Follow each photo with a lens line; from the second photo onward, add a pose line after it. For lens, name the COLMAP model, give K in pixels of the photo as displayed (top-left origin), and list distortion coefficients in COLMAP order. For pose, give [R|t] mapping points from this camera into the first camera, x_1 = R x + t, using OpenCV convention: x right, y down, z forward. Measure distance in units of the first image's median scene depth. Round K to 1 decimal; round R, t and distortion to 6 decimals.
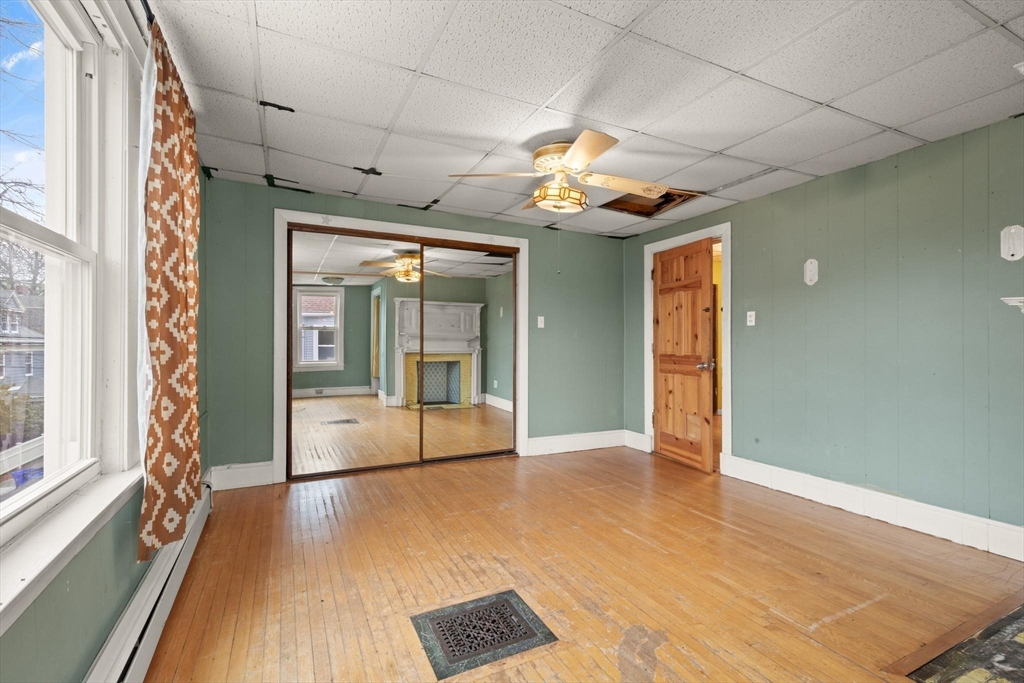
lens RADIAL K [[478.5, 0, 512.7], [0, 478.5, 340.0], [0, 0, 1]] dist [0.012975, -0.003900]
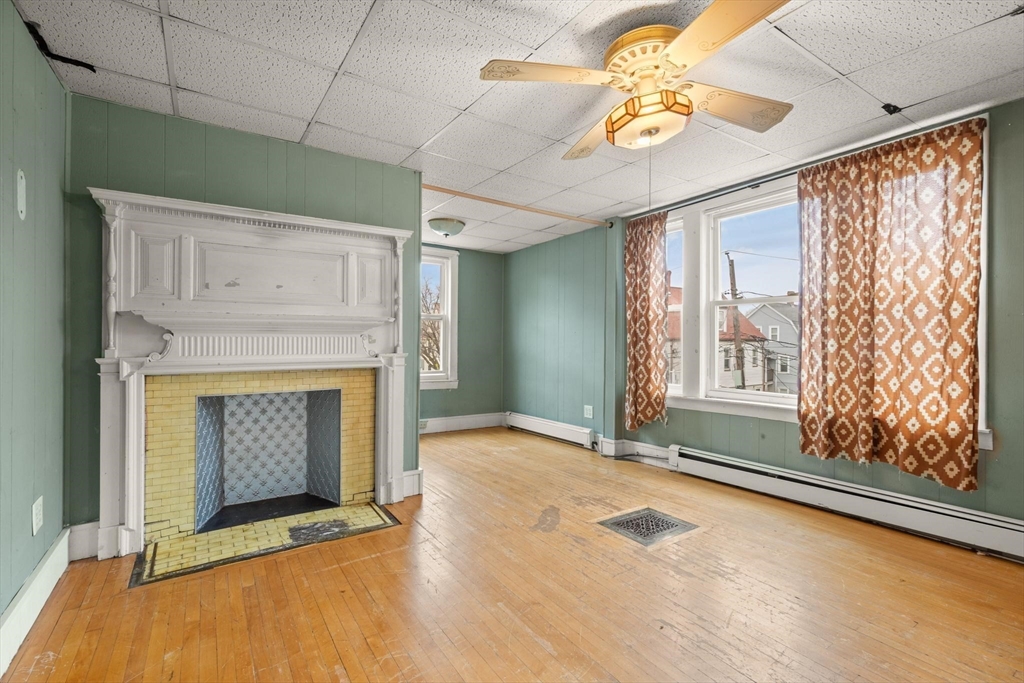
lens RADIAL K [[478.5, 0, 514.4], [0, 478.5, 340.3], [0, 0, 1]] dist [0.012975, -0.003900]
pose [[-0.993568, -0.004452, -0.113148, 0.561519], [-0.004100, 0.999986, -0.003345, 0.018226], [0.113161, -0.002859, -0.993573, 2.609408]]
